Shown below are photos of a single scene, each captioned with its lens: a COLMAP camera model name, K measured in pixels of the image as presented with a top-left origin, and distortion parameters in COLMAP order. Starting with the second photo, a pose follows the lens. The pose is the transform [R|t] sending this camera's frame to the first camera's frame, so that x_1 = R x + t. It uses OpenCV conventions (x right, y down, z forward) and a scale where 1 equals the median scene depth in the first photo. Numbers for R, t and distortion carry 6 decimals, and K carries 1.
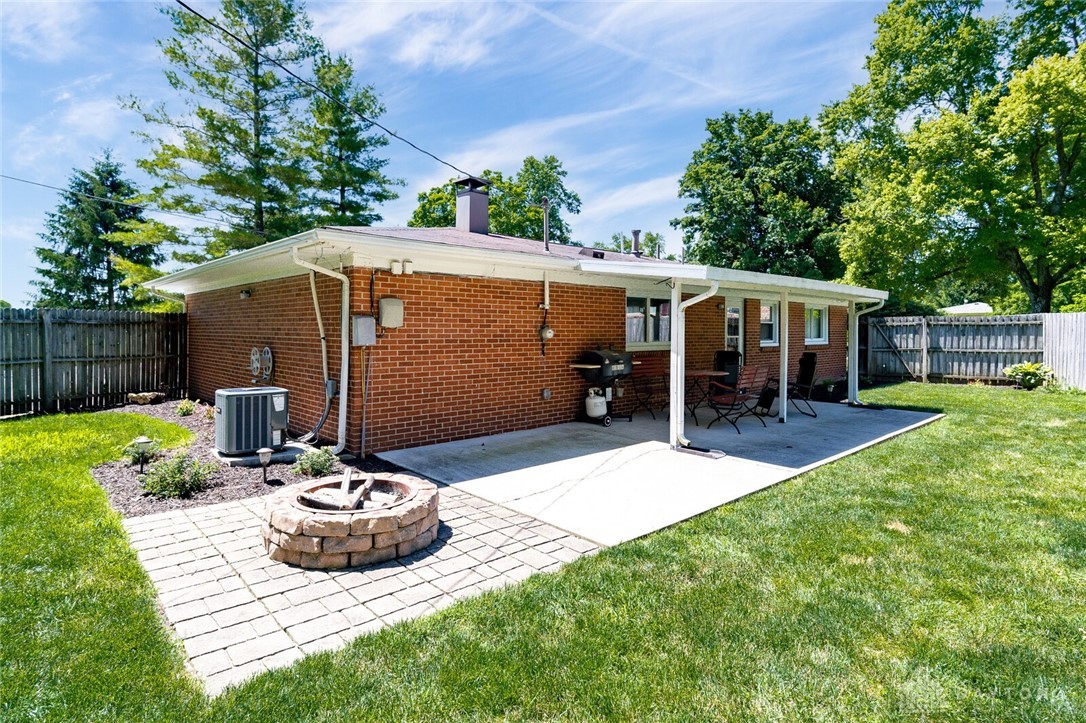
lens RADIAL K [[570.2, 0, 542.1], [0, 570.2, 360.8], [0, 0, 1]] dist [0.003415, 0.000112]
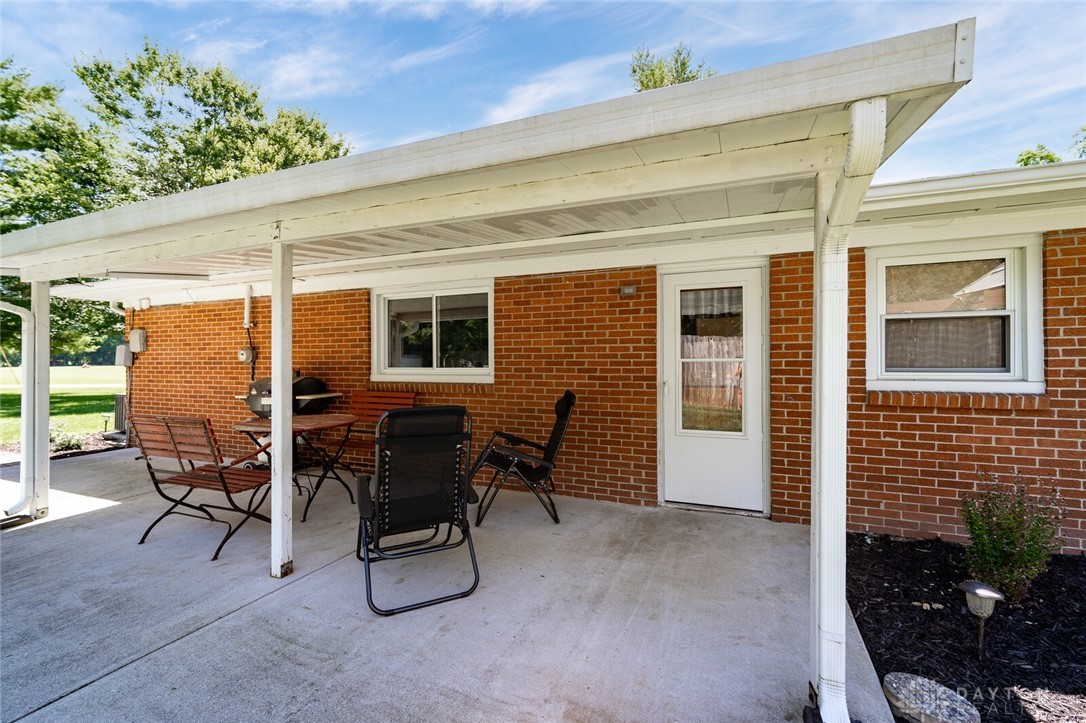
lens RADIAL K [[470.4, 0, 541.4], [0, 470.4, 358.8], [0, 0, 1]] dist [0.001408, 0.002412]
pose [[0.405784, -0.005251, -0.913954, 0.889175], [-0.041844, 0.998828, -0.024317, -0.045536], [0.913011, 0.048111, 0.405089, 1.155368]]
